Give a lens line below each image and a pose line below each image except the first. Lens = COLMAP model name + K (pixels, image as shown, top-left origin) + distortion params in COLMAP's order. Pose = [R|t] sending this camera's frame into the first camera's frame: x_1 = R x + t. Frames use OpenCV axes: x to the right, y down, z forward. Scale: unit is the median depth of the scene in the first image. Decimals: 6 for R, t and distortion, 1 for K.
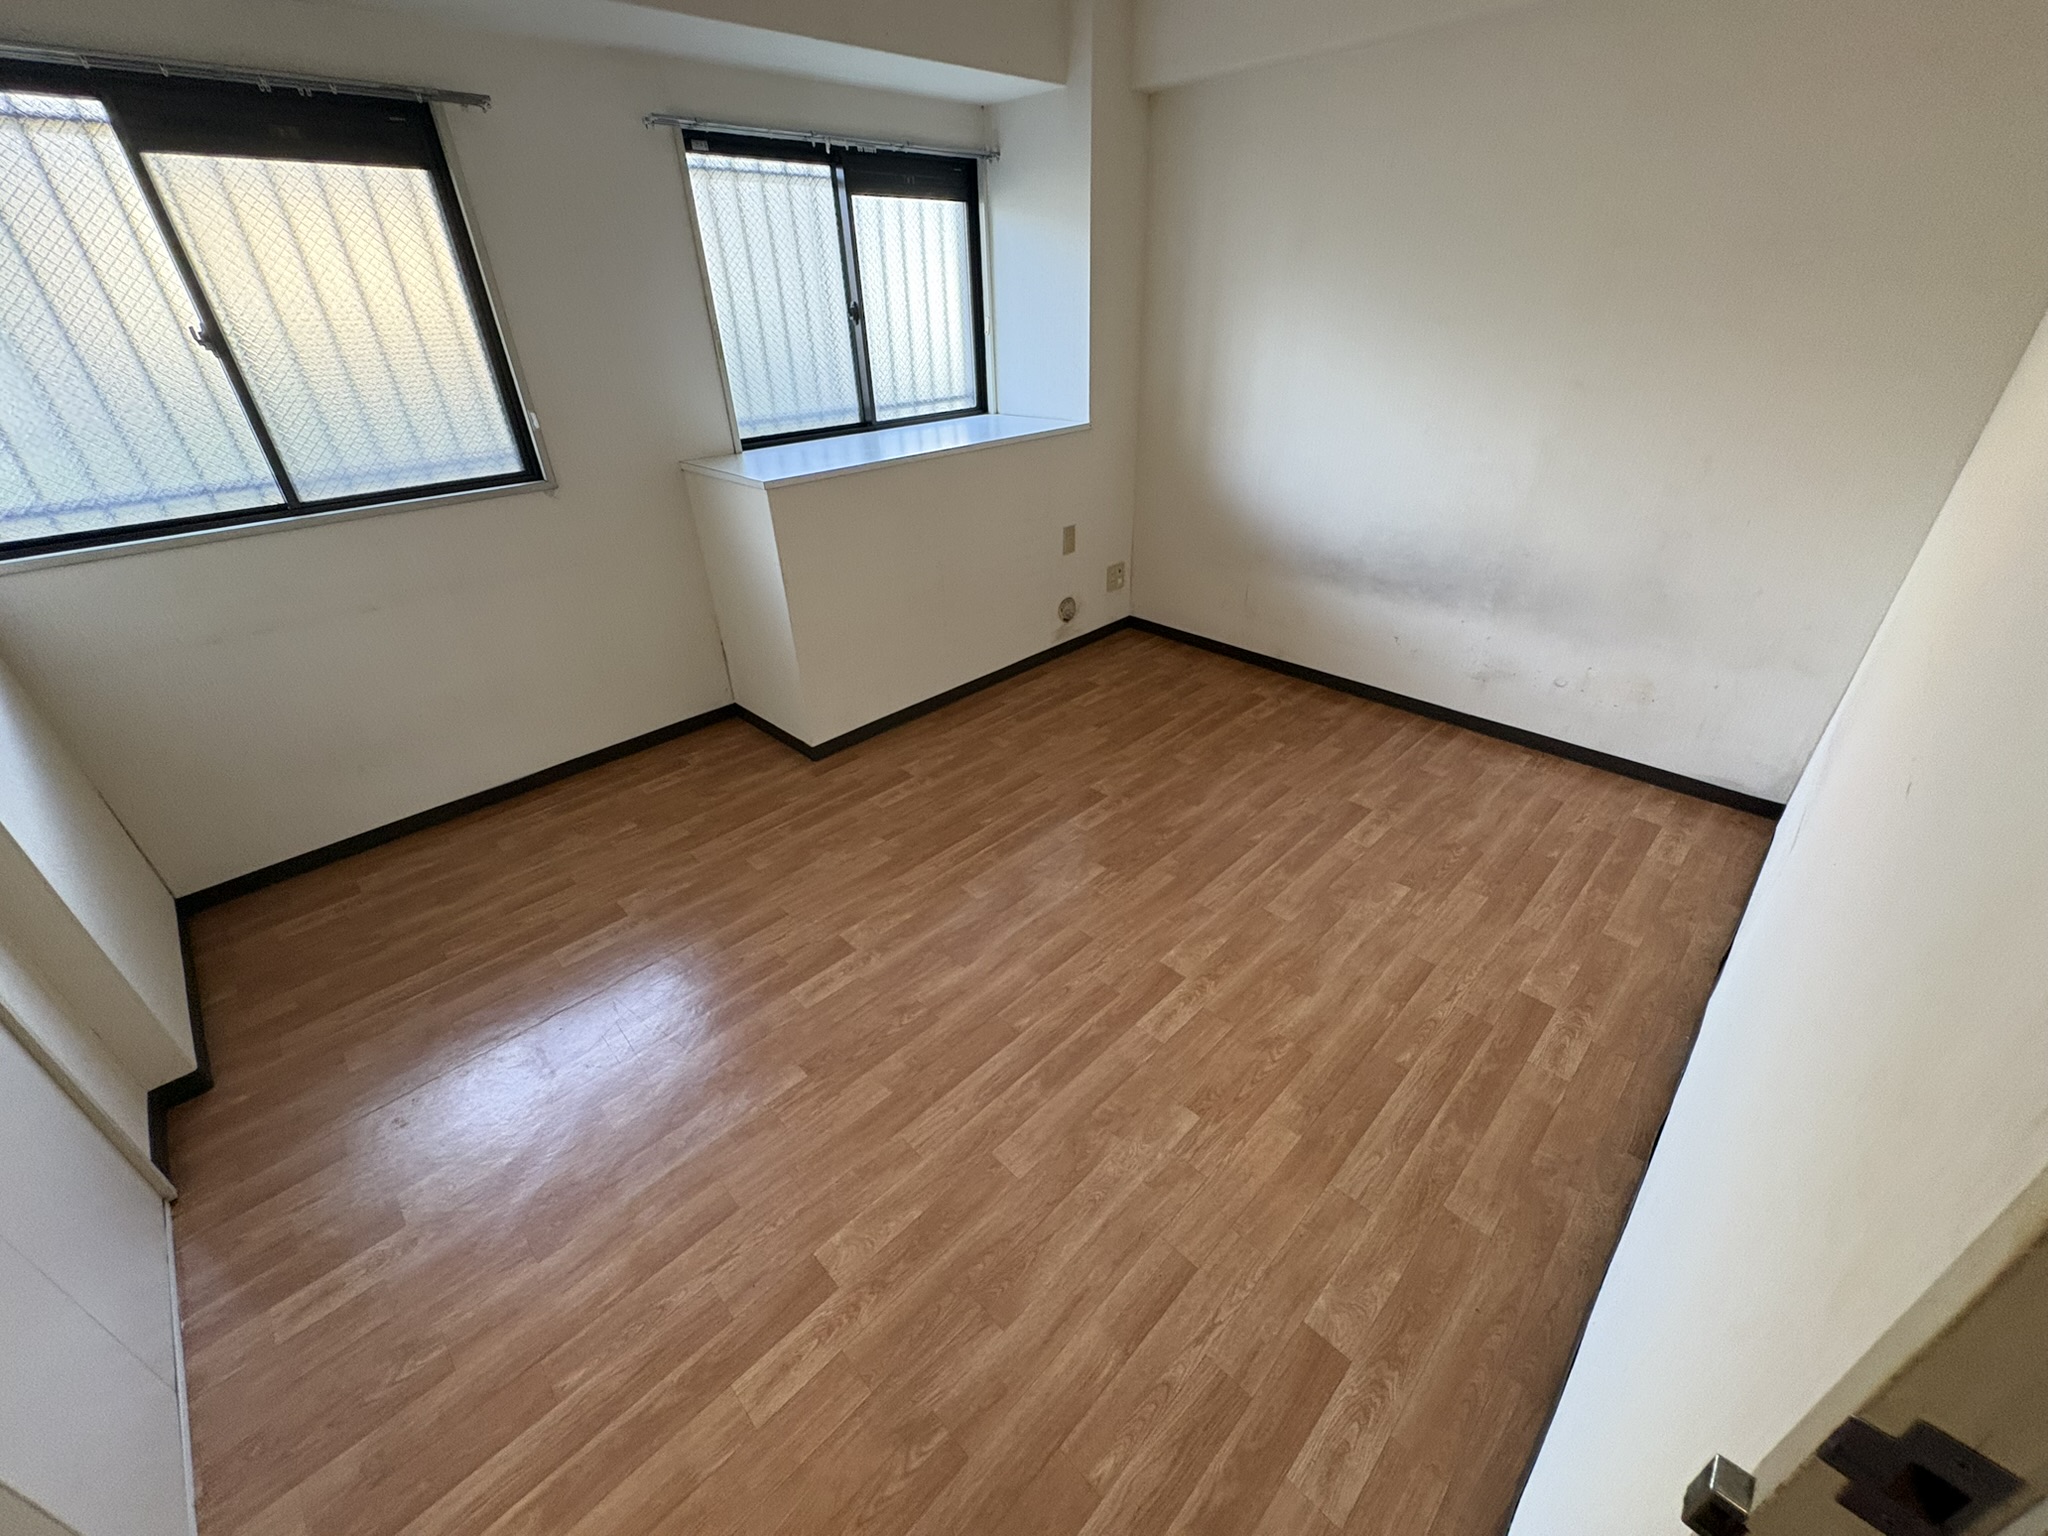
lens RADIAL K [[816.5, 0, 1029.4], [0, 816.5, 764.6], [0, 0, 1]] dist [-0.000726, 0.000622]
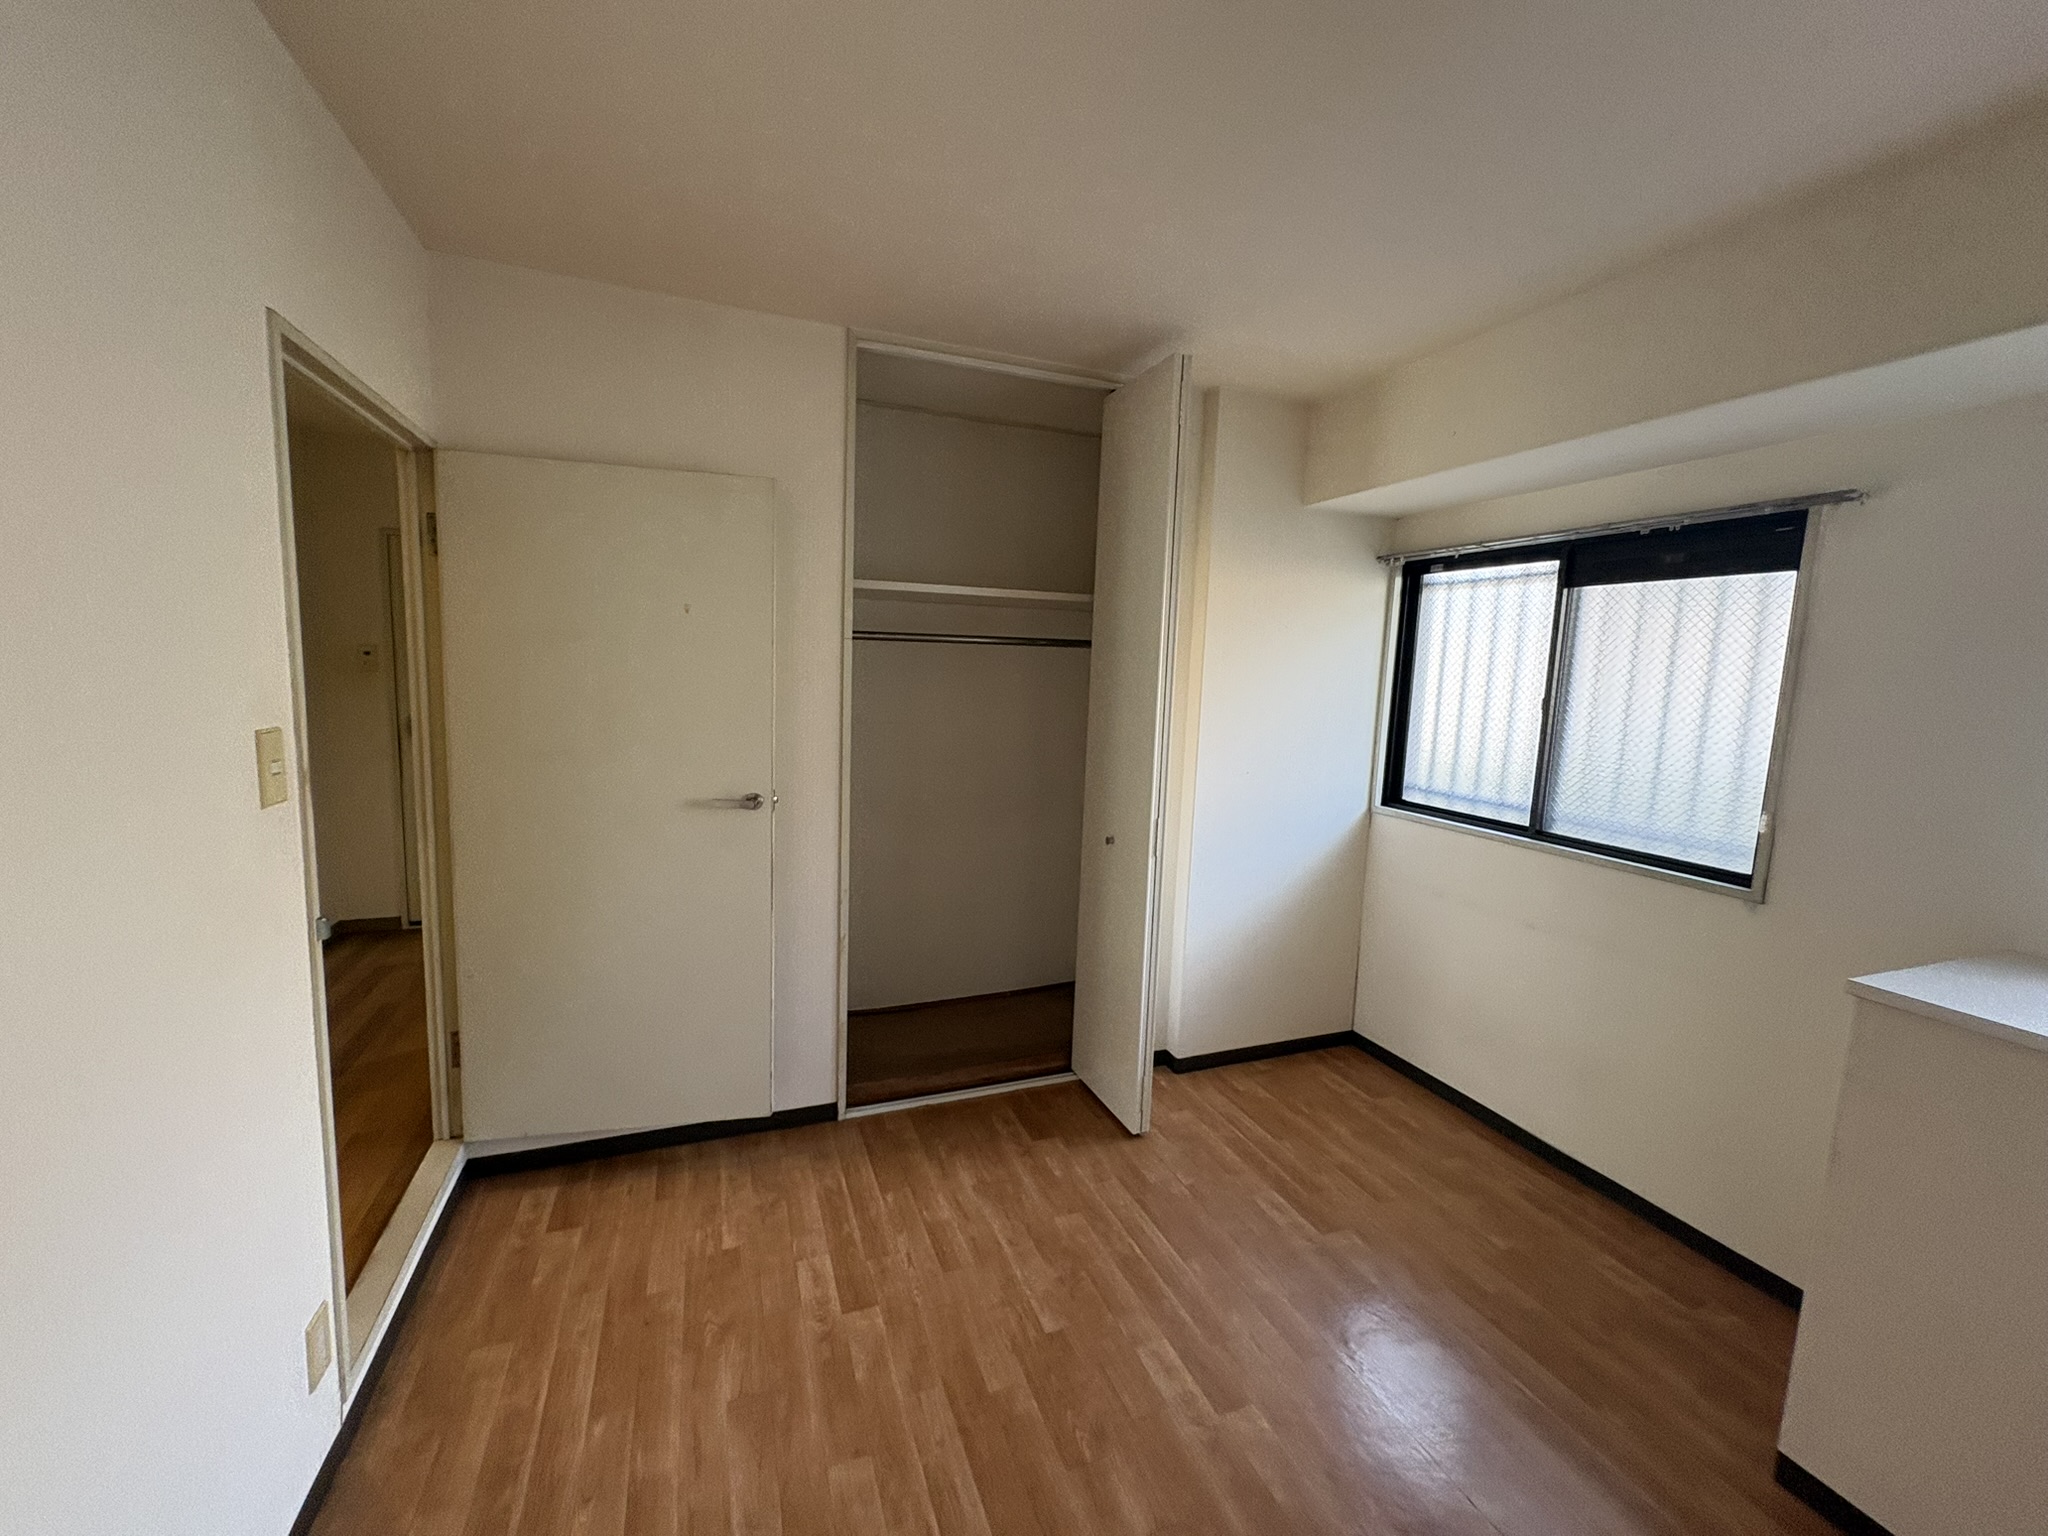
lens RADIAL K [[816.5, 0, 1022.0], [0, 816.5, 768.6], [0, 0, 1]] dist [-0.000726, 0.000622]
pose [[-0.407739, 0.125253, -0.904467, 0.526817], [-0.480795, 0.812655, 0.329284, -0.471458], [0.776264, 0.569125, -0.271130, 0.765890]]
